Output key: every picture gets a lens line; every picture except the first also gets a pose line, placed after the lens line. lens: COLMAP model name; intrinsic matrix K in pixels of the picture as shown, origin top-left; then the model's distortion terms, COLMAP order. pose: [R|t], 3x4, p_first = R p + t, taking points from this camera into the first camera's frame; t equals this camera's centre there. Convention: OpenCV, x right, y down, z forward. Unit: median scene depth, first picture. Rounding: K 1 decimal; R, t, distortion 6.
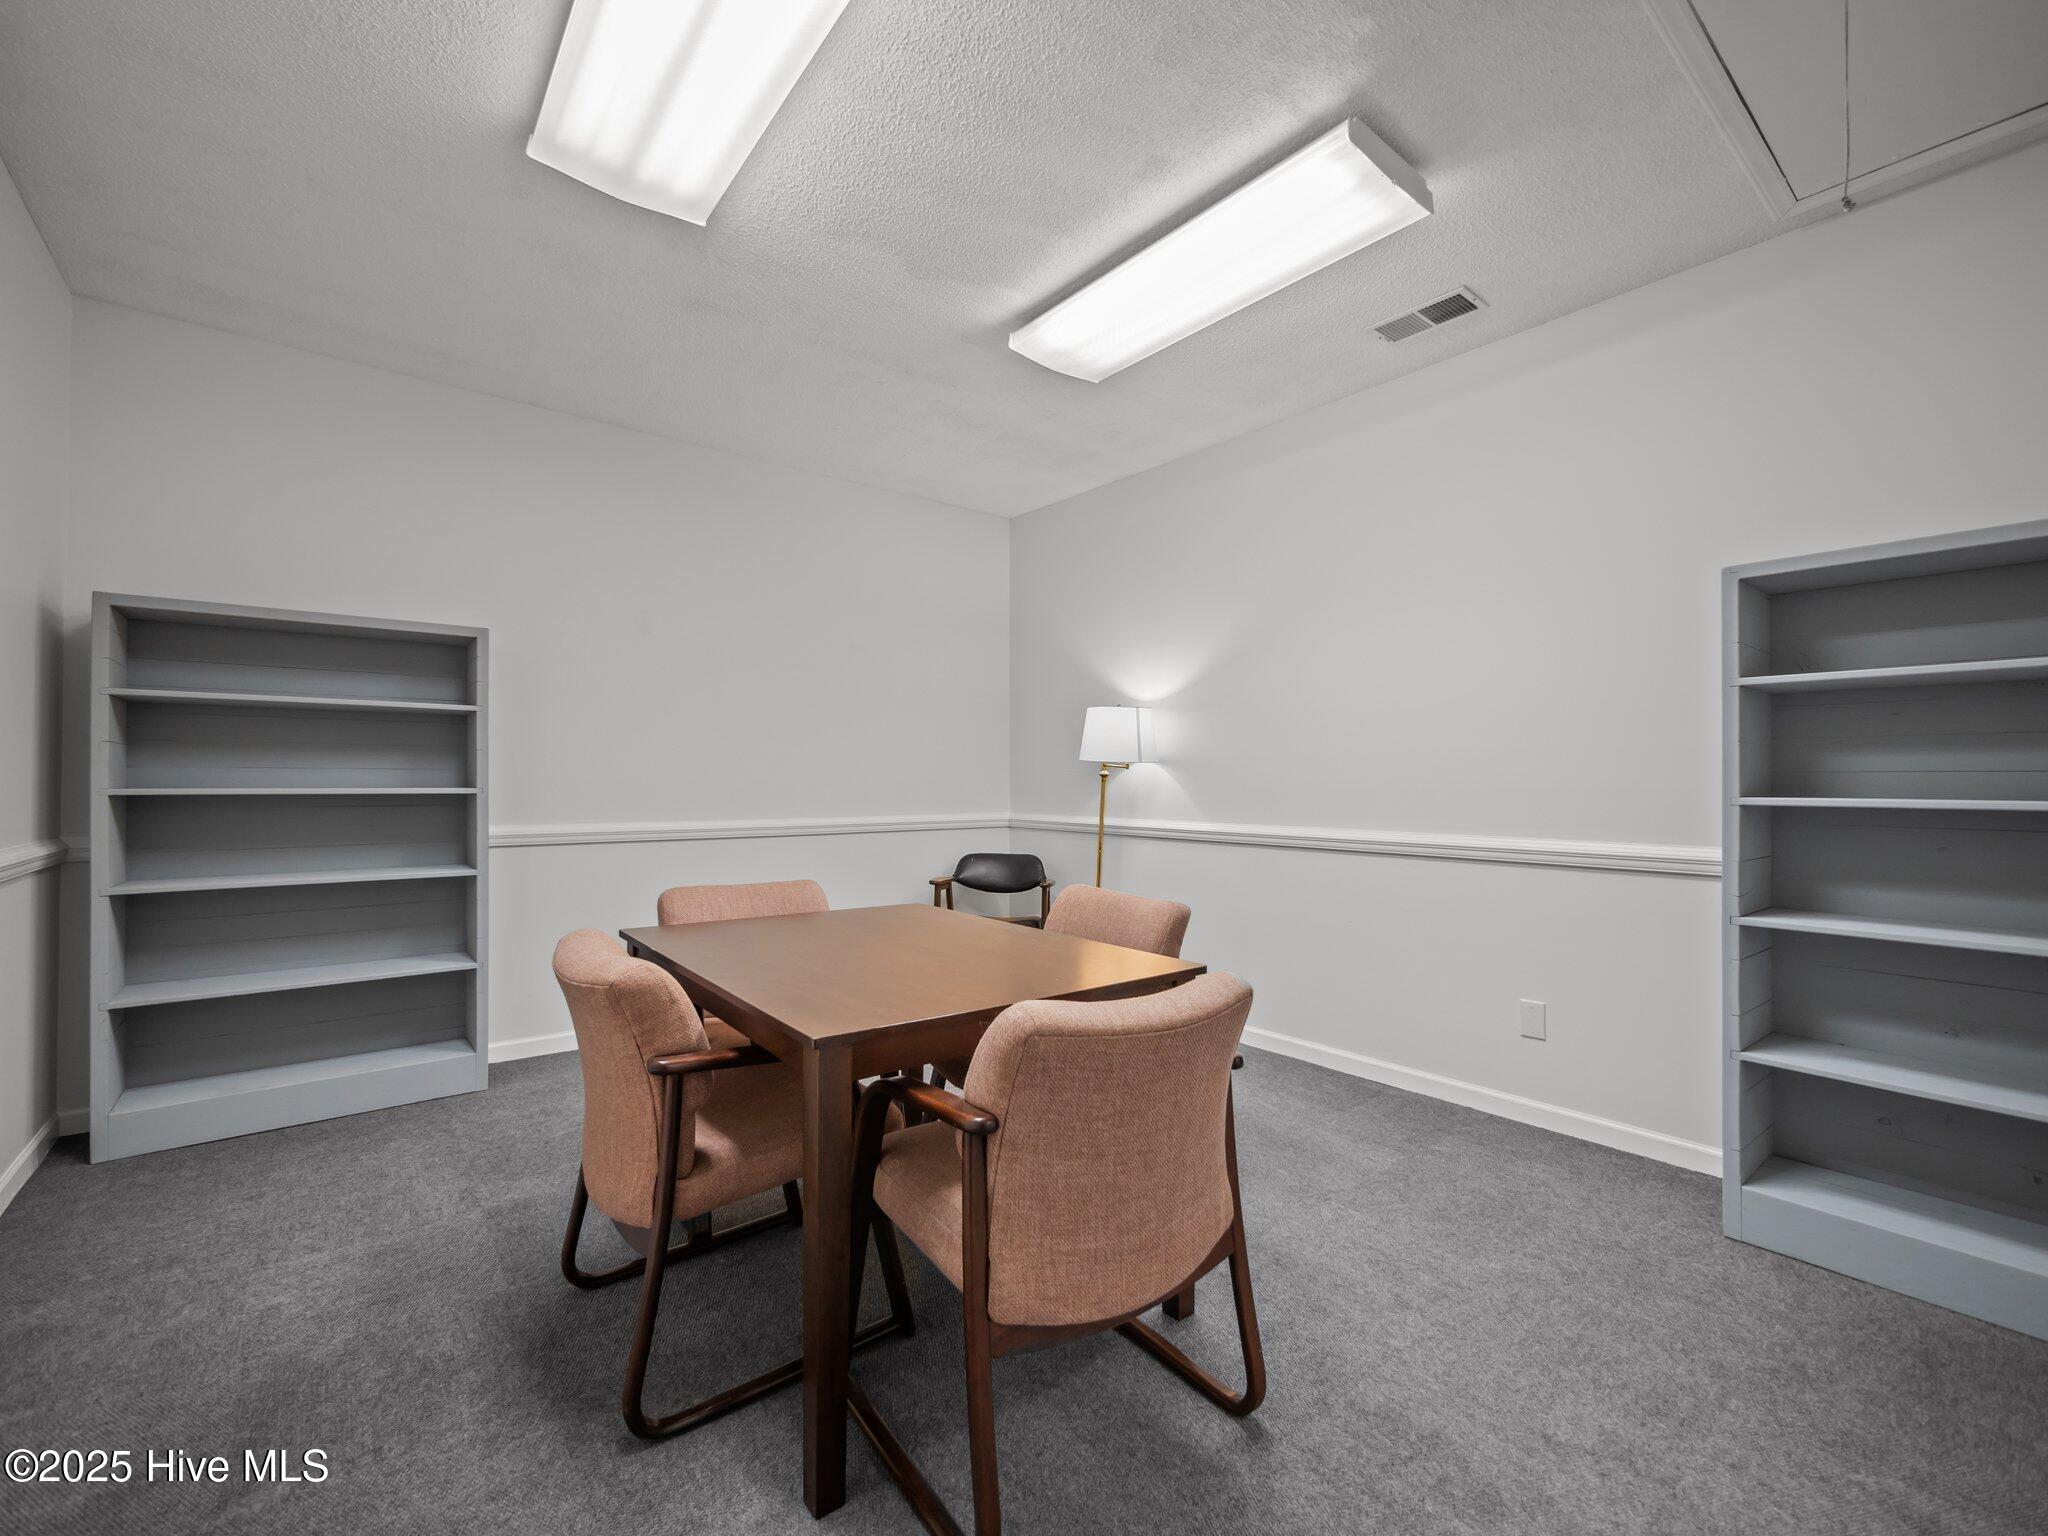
lens RADIAL K [[879.6, 0, 1023.5], [0, 879.6, 782.8], [0, 0, 1]] dist [-0.004657, 0.000135]
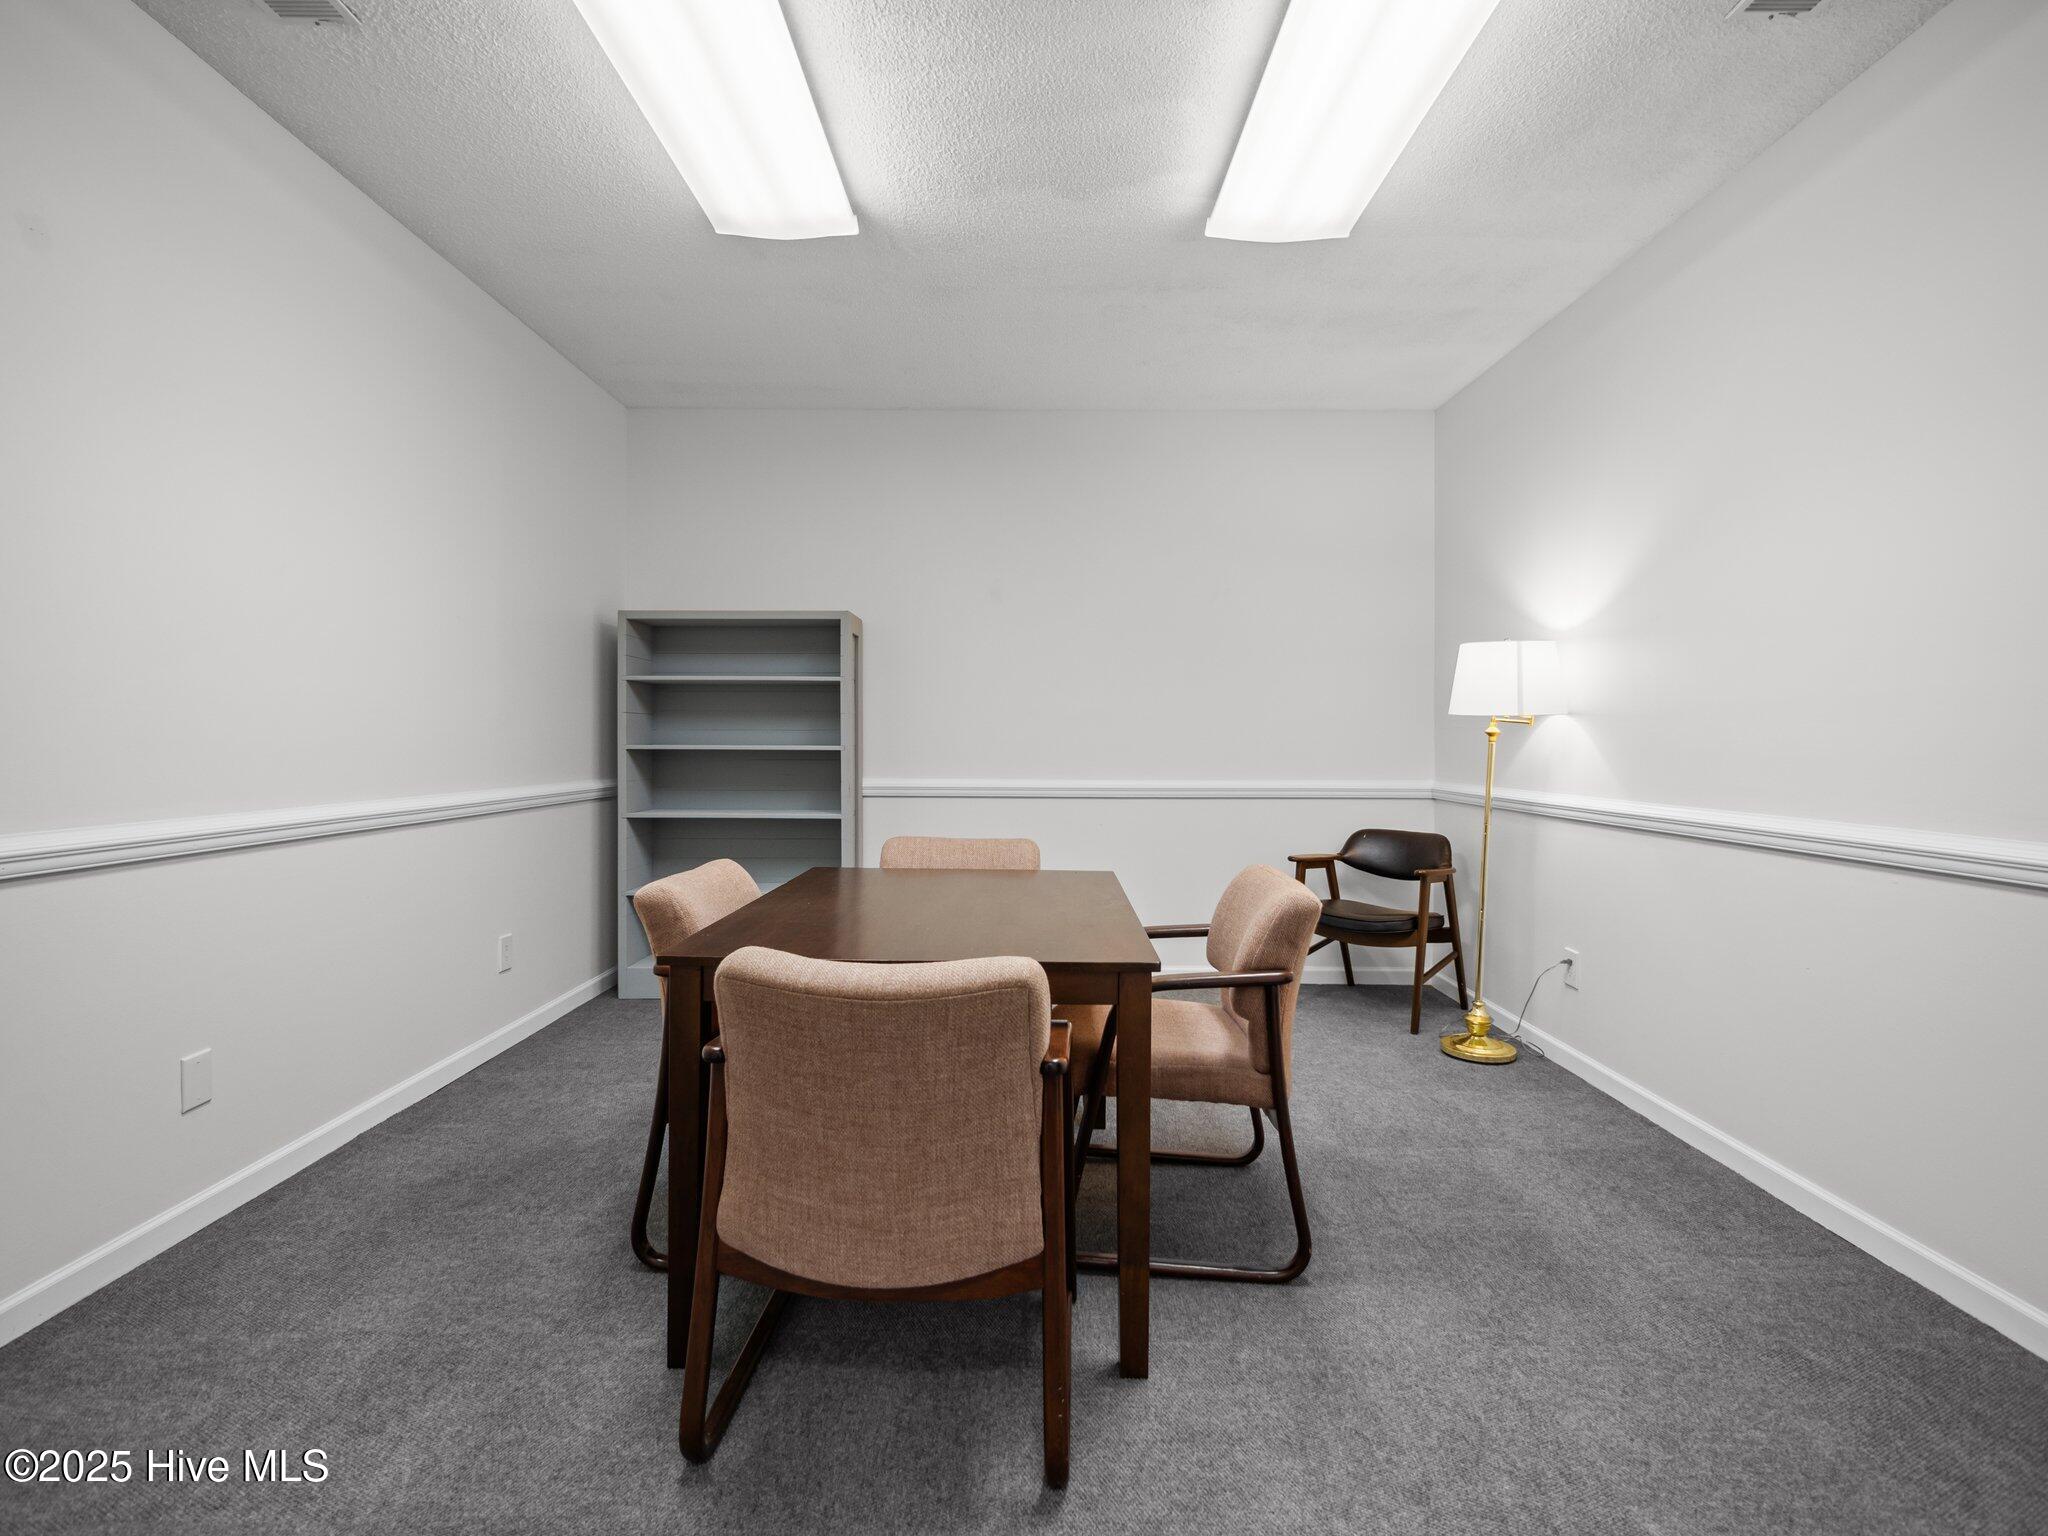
lens RADIAL K [[980.2, 0, 1019.3], [0, 980.2, 748.1], [0, 0, 1]] dist [-0.000739, 0.000559]
pose [[0.772466, 0.006316, -0.635025, 0.474574], [-0.003854, 0.999979, 0.005258, 0.002157], [0.635044, -0.001614, 0.772474, 0.144069]]
